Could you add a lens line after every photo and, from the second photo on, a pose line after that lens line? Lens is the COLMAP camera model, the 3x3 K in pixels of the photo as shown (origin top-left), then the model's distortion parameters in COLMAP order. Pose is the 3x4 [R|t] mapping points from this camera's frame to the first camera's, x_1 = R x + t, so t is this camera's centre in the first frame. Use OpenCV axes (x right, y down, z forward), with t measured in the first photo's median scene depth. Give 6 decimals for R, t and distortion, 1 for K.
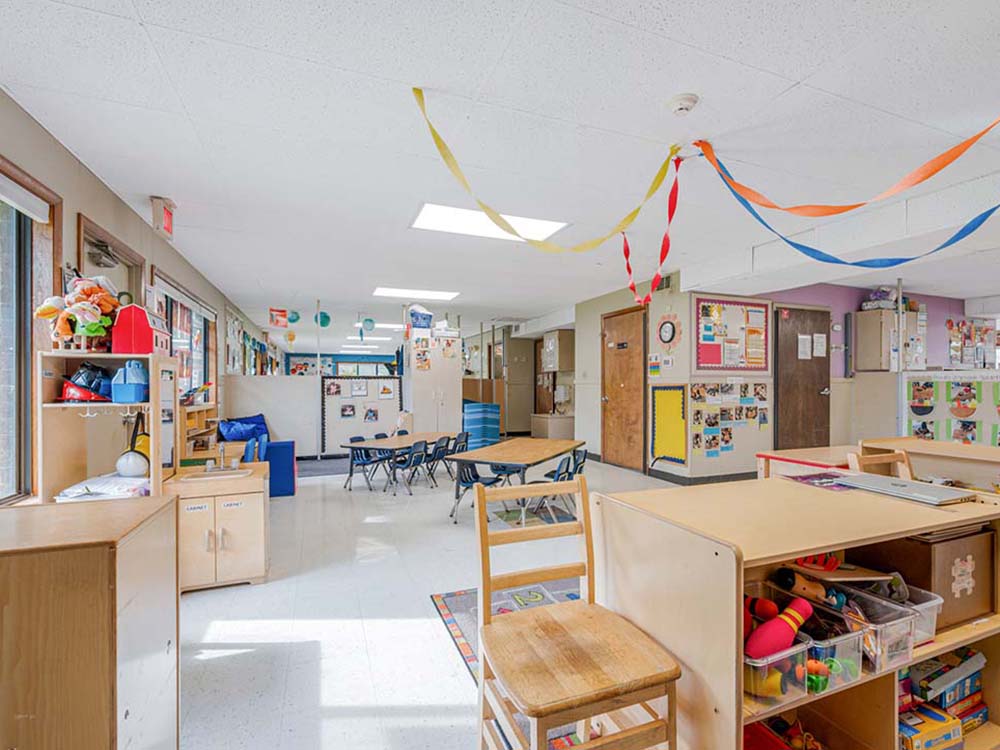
lens RADIAL K [[472.4, 0, 504.2], [0, 472.4, 366.9], [0, 0, 1]] dist [-0.000100, 0.000020]
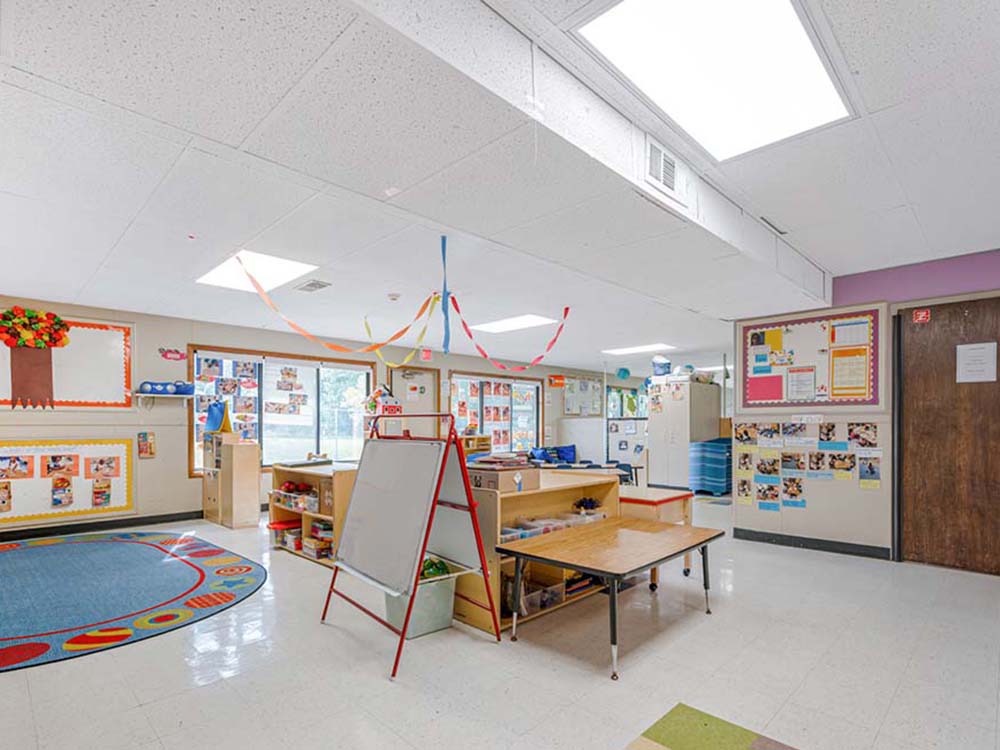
lens RADIAL K [[511.0, 0, 501.6], [0, 511.0, 380.6], [0, 0, 1]] dist [-0.004700, -0.000361]
pose [[0.400371, -0.078642, -0.912972, 1.068443], [0.033626, 0.996900, -0.071125, 0.008213], [0.915736, -0.002223, 0.401775, 0.192595]]
